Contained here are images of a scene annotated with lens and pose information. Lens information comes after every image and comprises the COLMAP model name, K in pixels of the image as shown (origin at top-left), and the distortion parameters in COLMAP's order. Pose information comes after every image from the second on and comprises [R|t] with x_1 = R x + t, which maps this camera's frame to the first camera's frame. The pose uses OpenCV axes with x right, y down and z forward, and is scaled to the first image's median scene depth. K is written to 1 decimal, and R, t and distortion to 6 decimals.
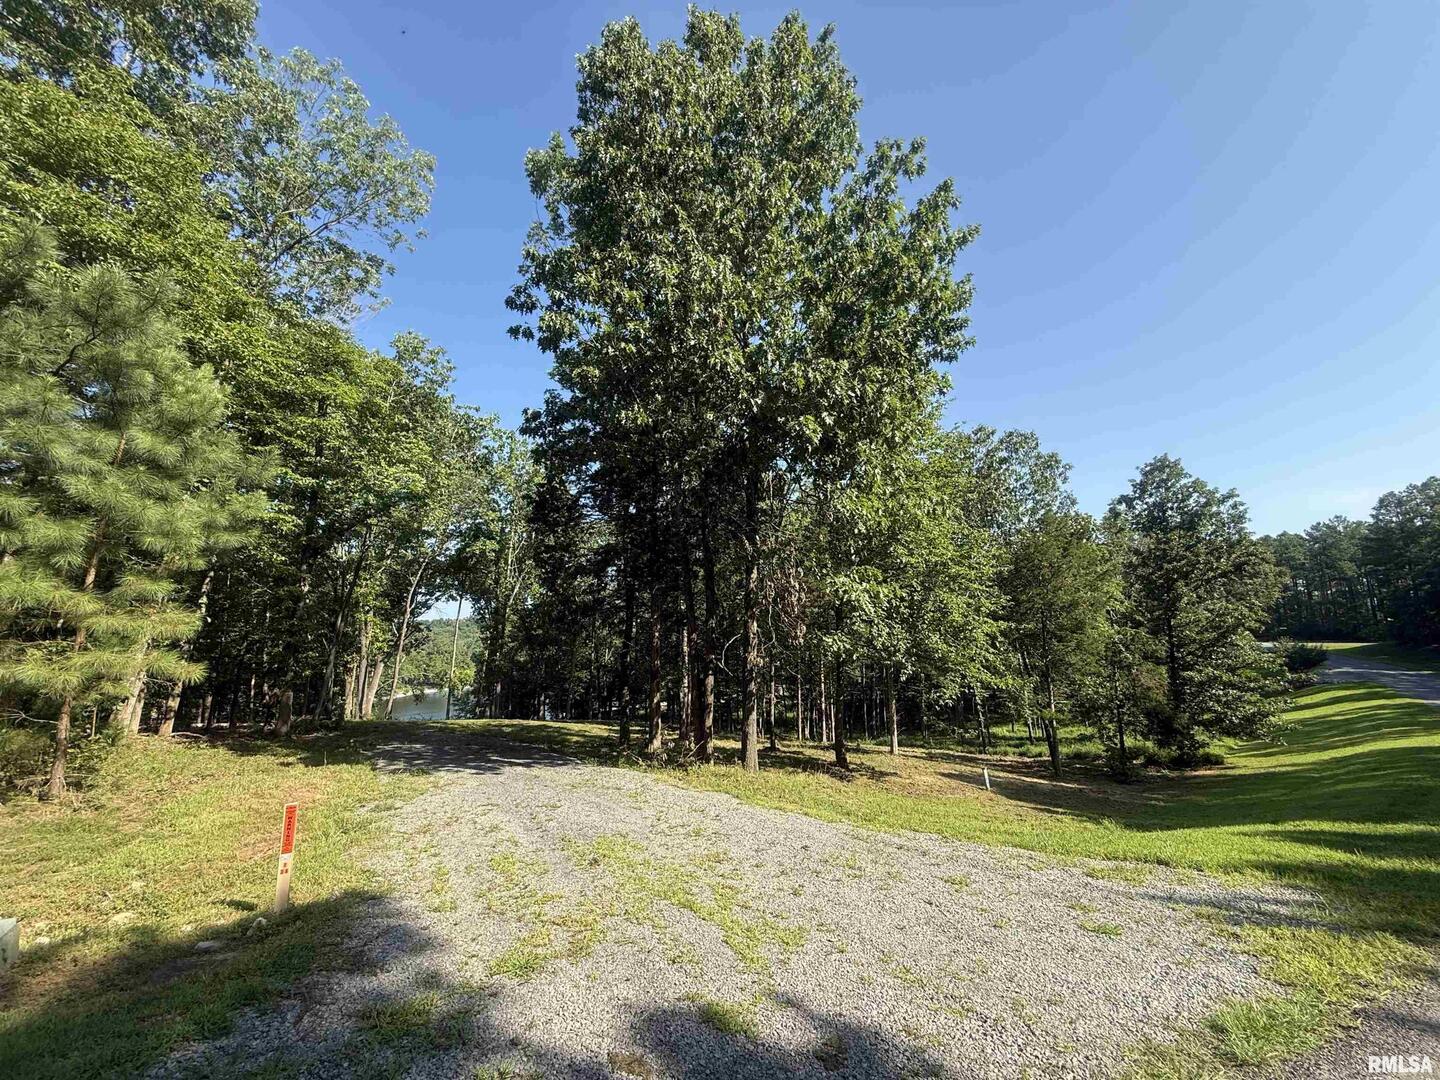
lens RADIAL K [[577.4, 0, 720.0], [0, 577.4, 540.0], [0, 0, 1]] dist [-0.000159, 0.000046]
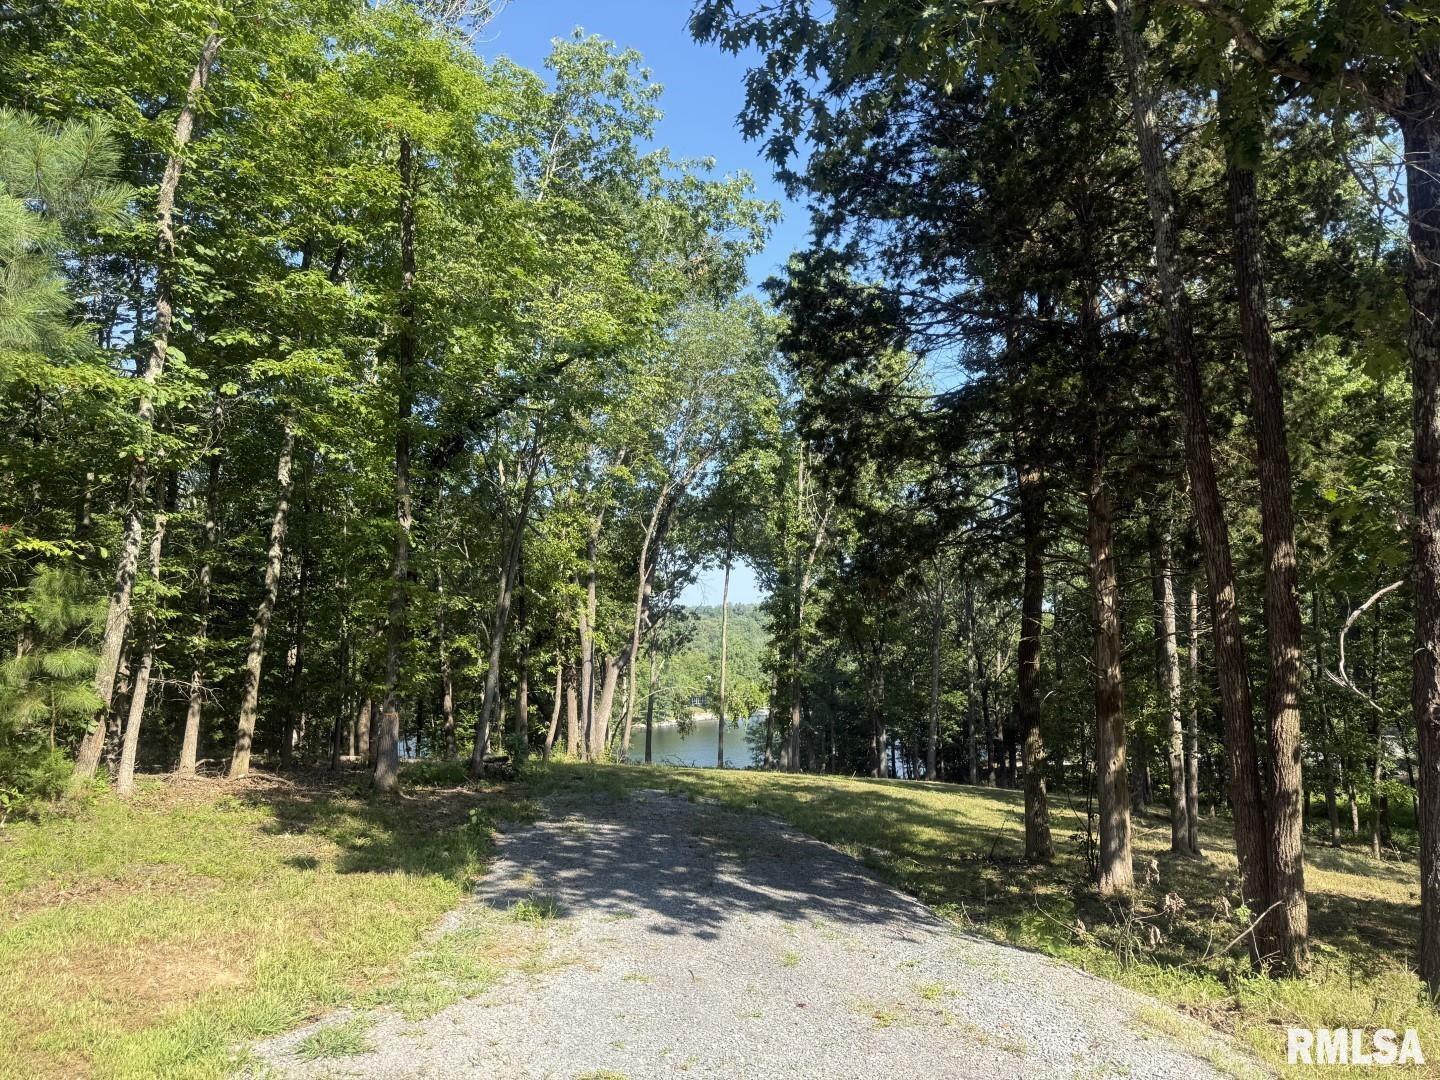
lens RADIAL K [[977.5, 0, 720.0], [0, 977.5, 540.0], [0, 0, 1]] dist [0.019240, -0.001518]
pose [[0.890922, -0.041669, -0.452242, -0.026785], [0.072228, 0.996108, 0.050509, 0.045335], [0.448377, -0.077664, 0.890464, 0.190967]]
